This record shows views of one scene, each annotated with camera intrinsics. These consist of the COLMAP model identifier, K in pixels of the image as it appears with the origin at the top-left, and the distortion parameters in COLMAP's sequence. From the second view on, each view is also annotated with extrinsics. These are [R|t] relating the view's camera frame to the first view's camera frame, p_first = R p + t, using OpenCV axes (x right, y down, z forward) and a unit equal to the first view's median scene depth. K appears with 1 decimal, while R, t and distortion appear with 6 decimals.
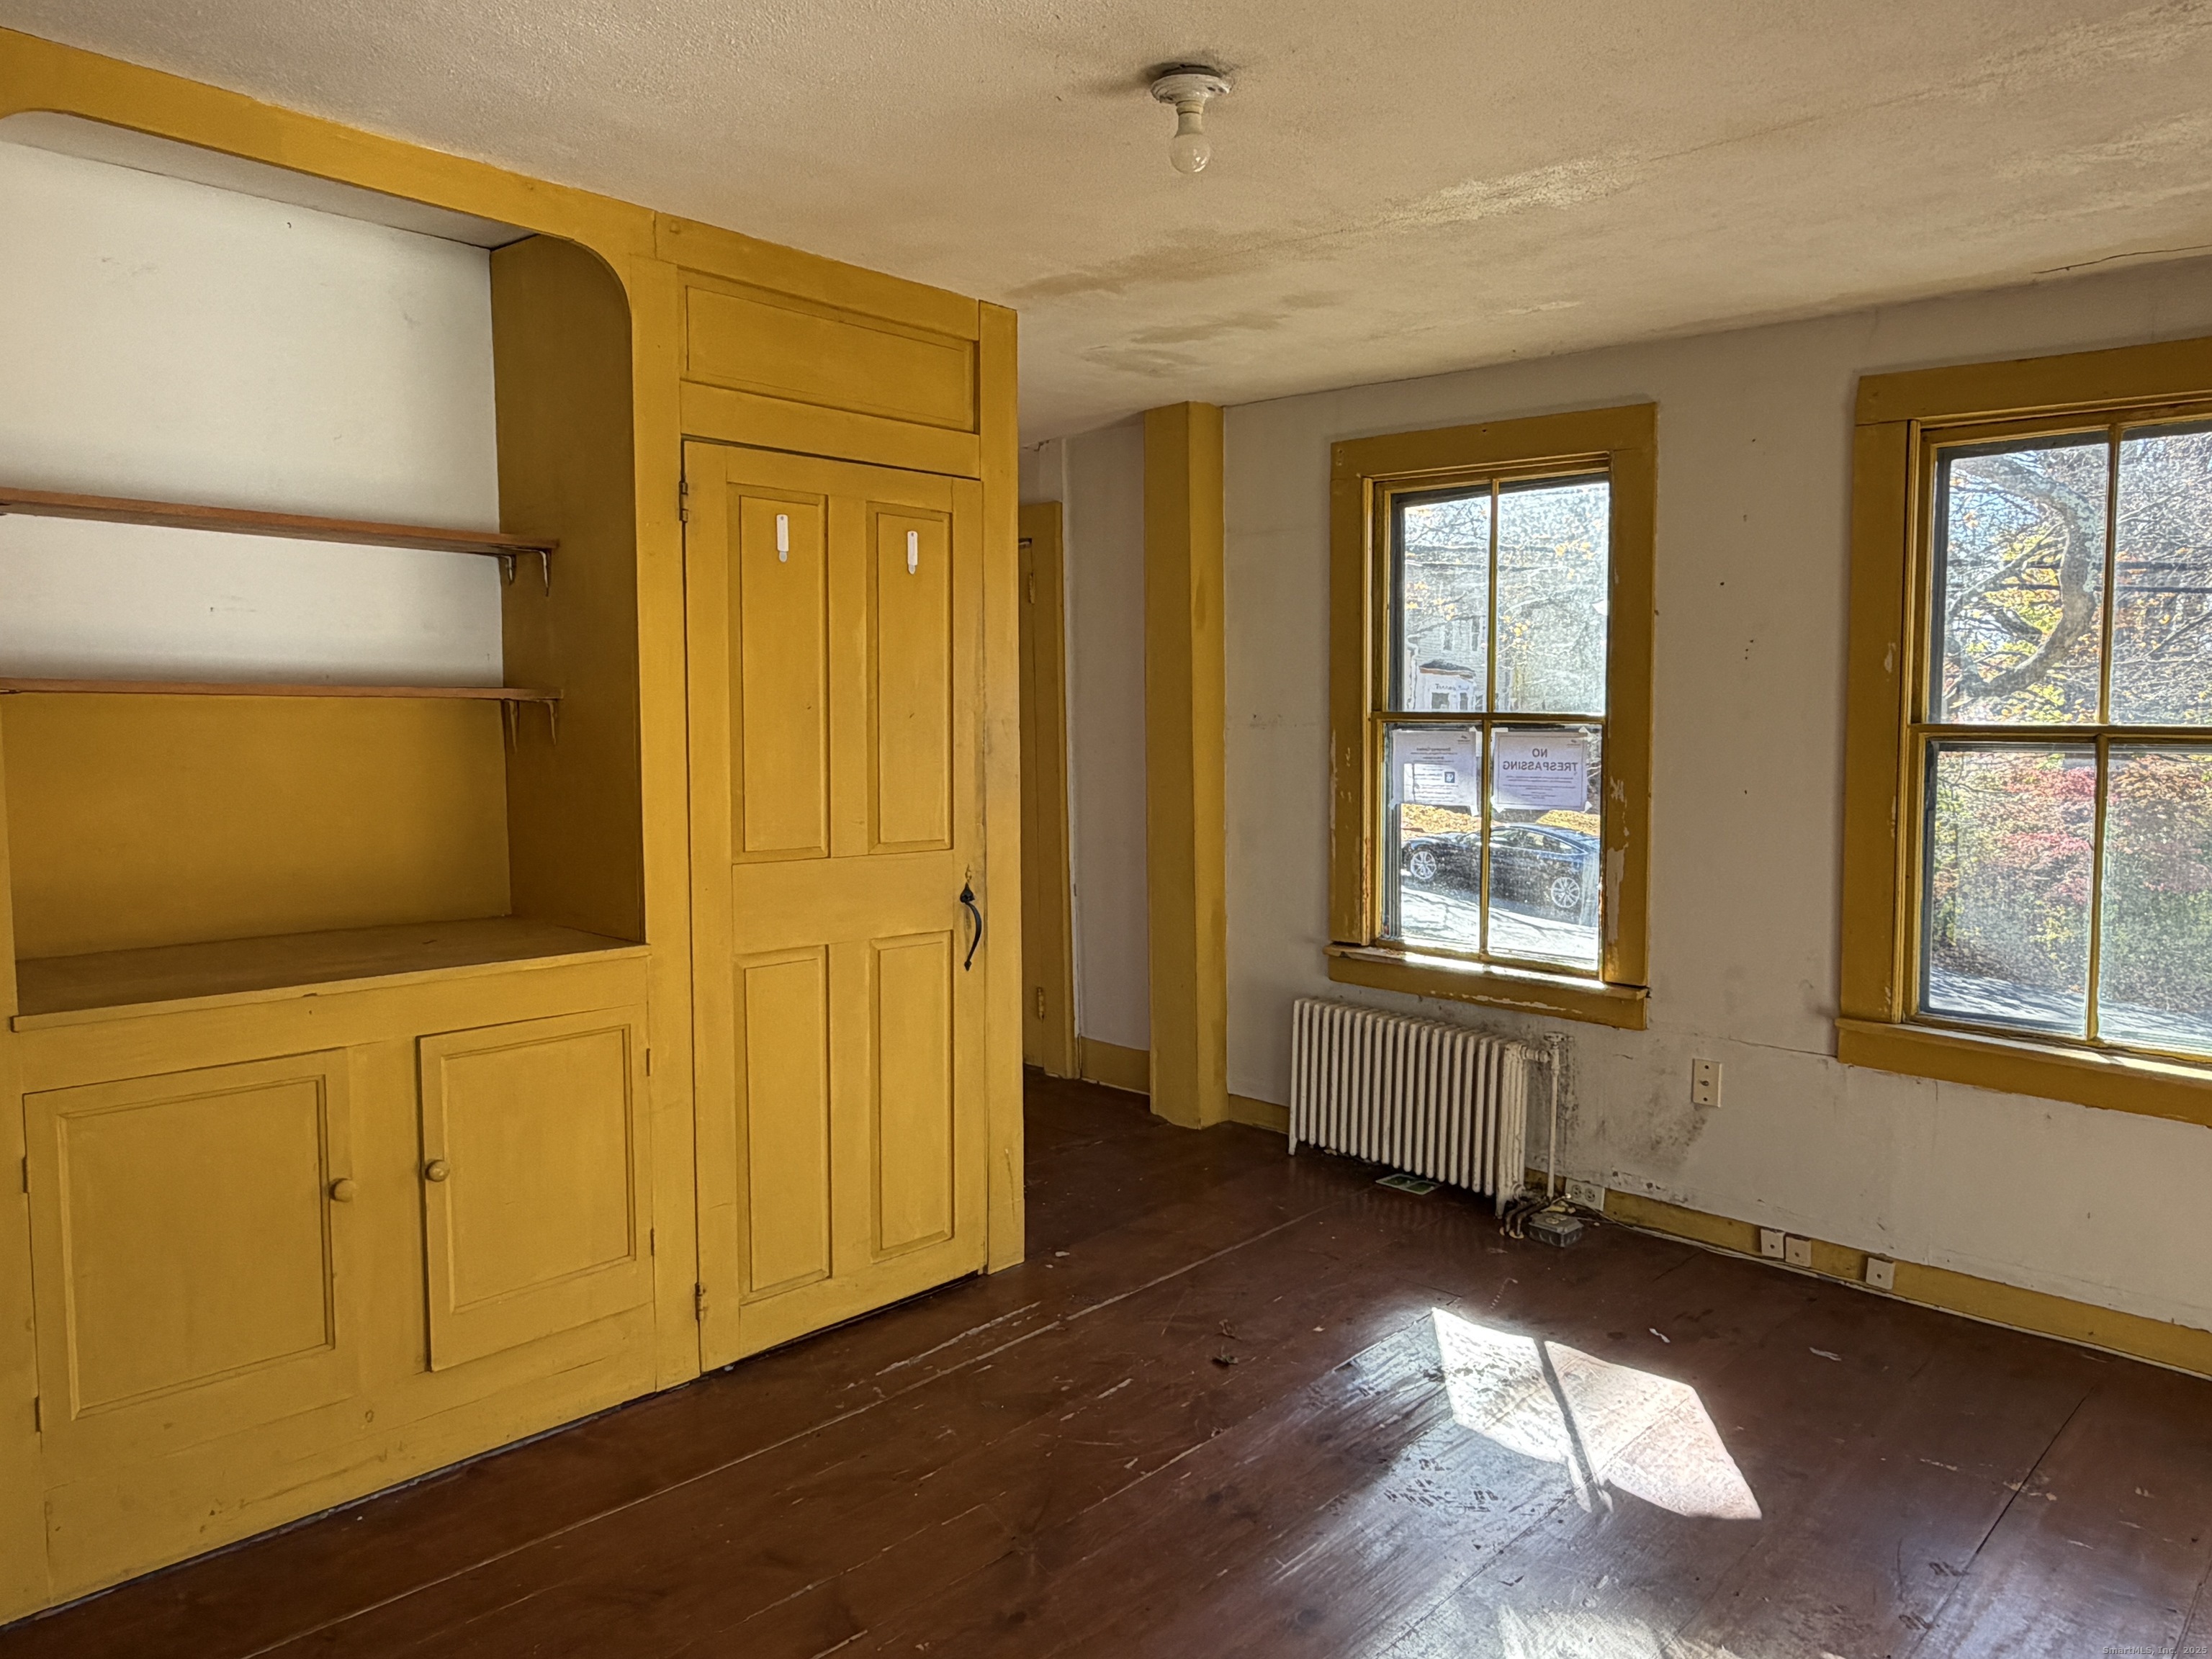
lens RADIAL K [[1524.5, 0, 1106.0], [0, 1524.5, 829.5], [0, 0, 1]] dist [-0.001975, 0.000671]
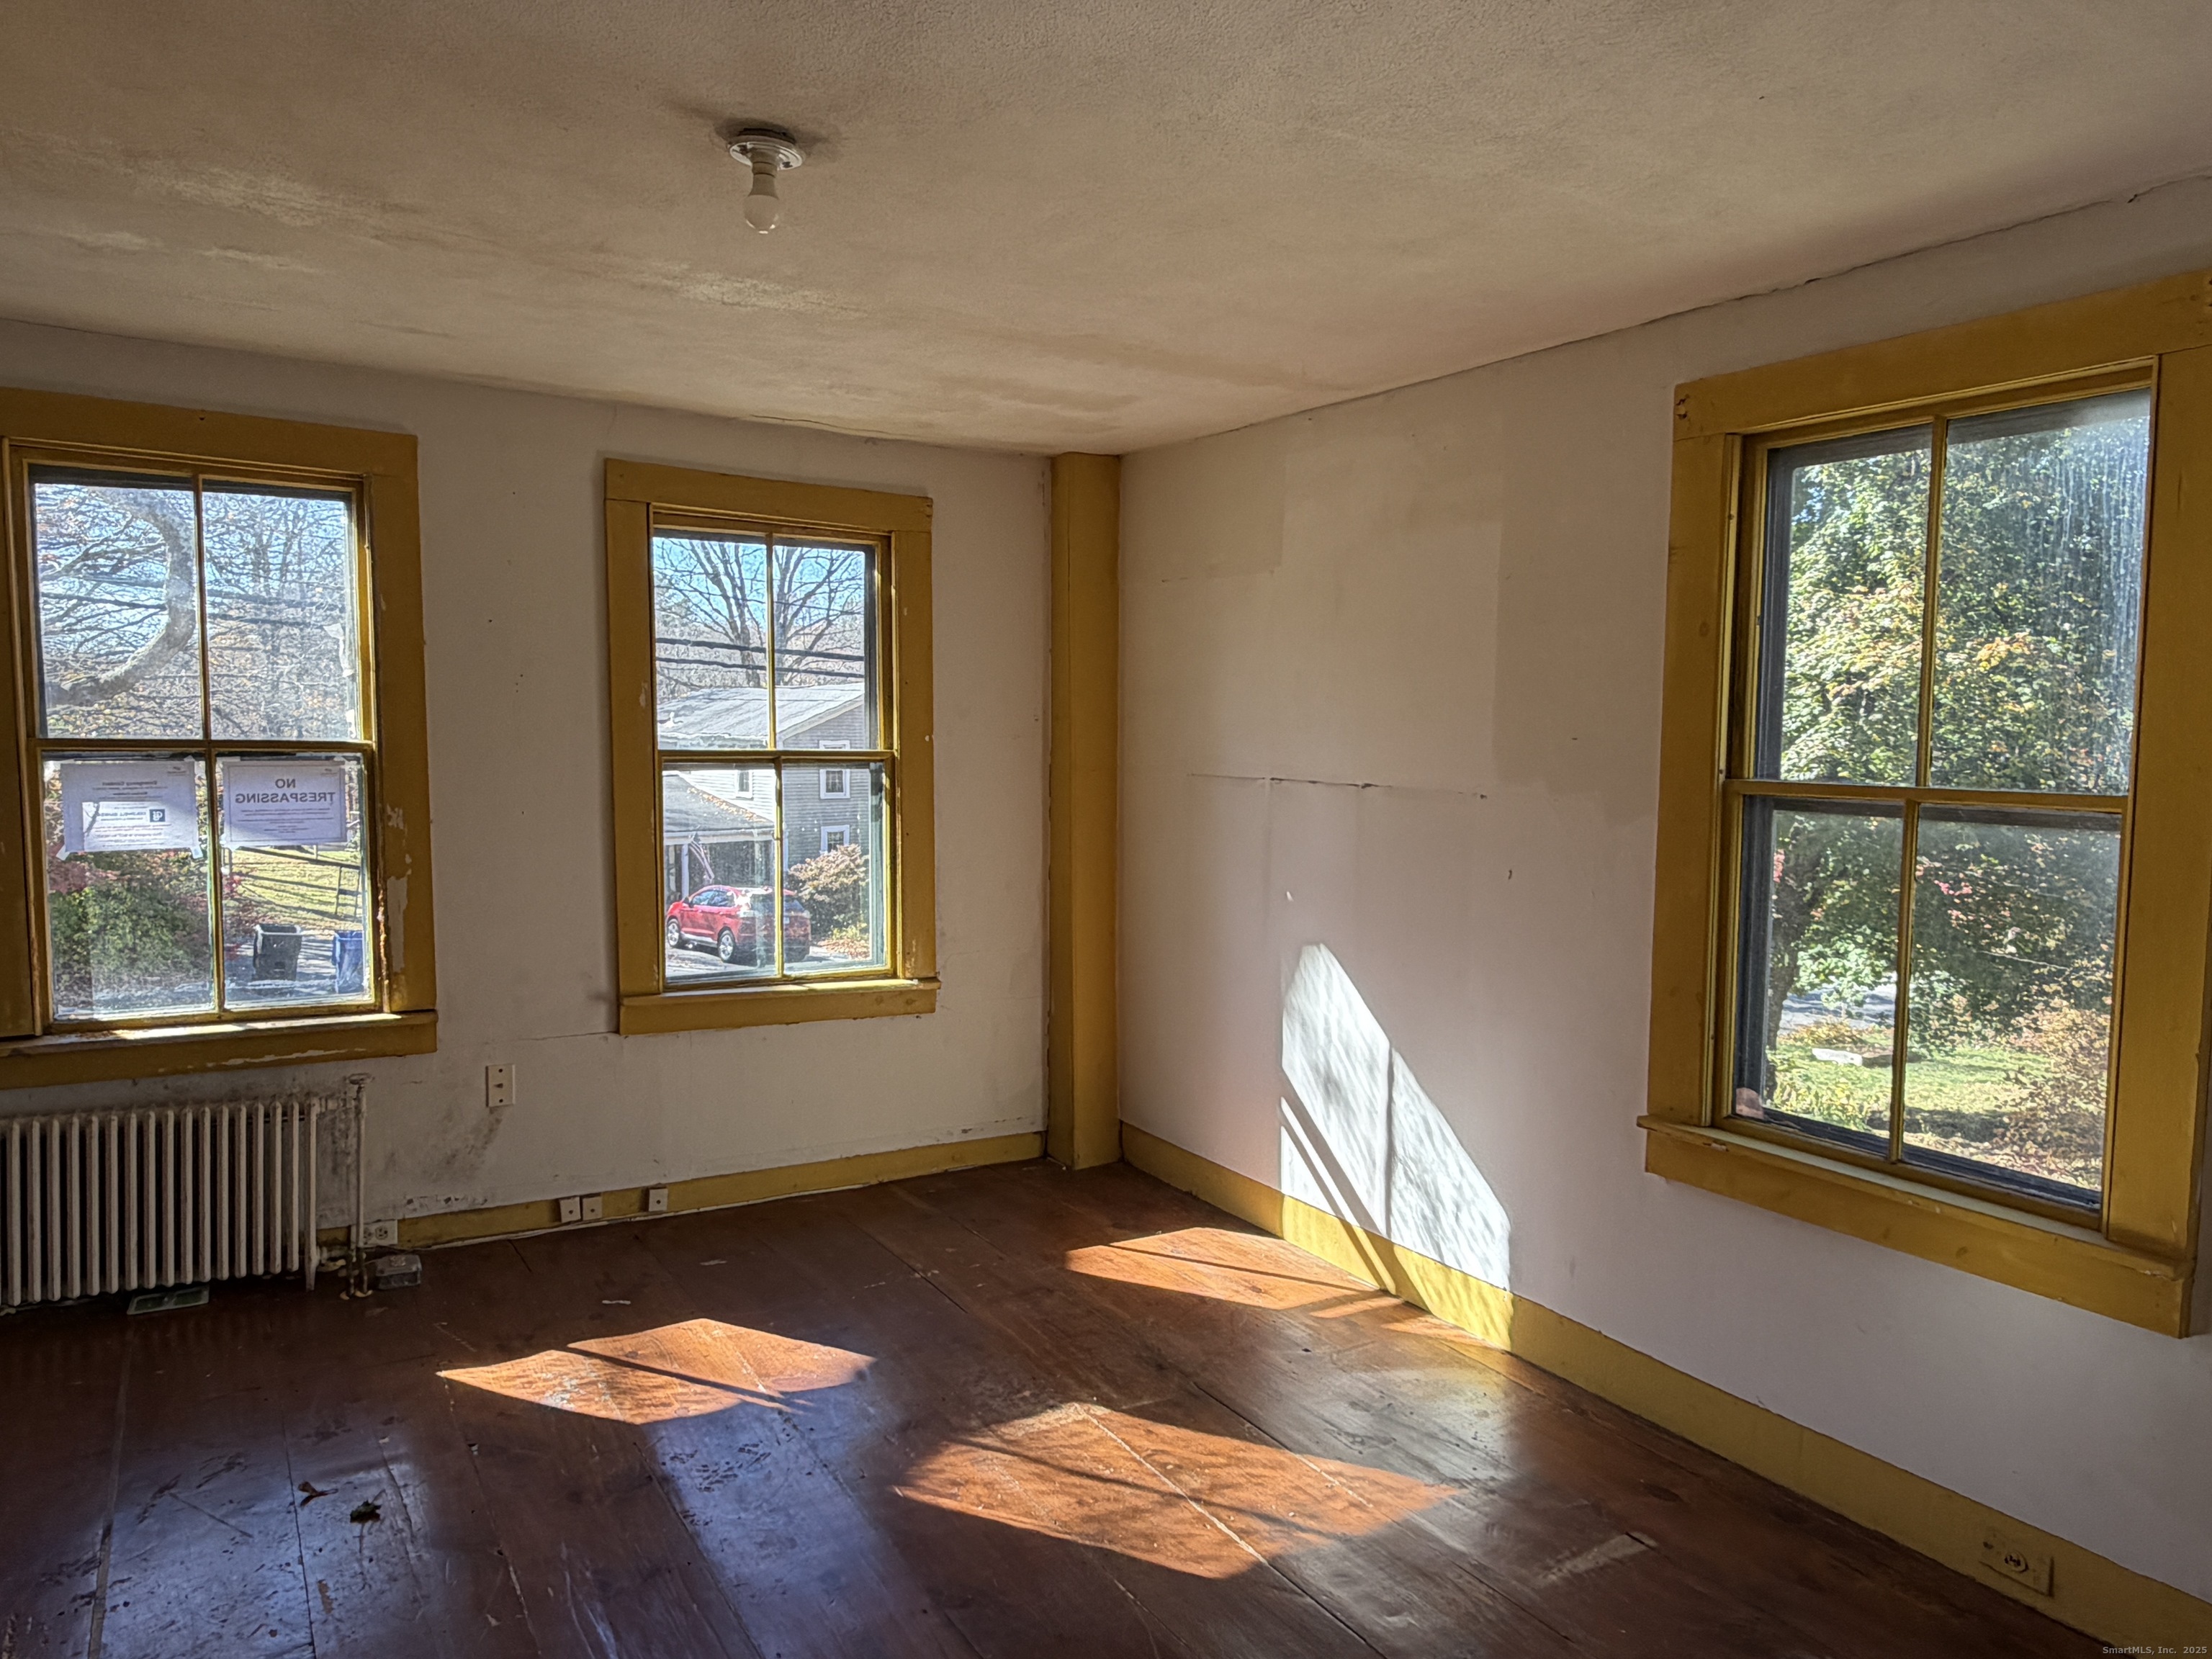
lens RADIAL K [[1507.7, 0, 1091.7], [0, 1507.7, 829.1], [0, 0, 1]] dist [0.003524, 0.002093]
pose [[0.257174, -0.064555, 0.964207, -0.500424], [0.065203, 0.996652, 0.049336, -0.037903], [-0.964163, 0.050181, 0.260522, 0.306170]]
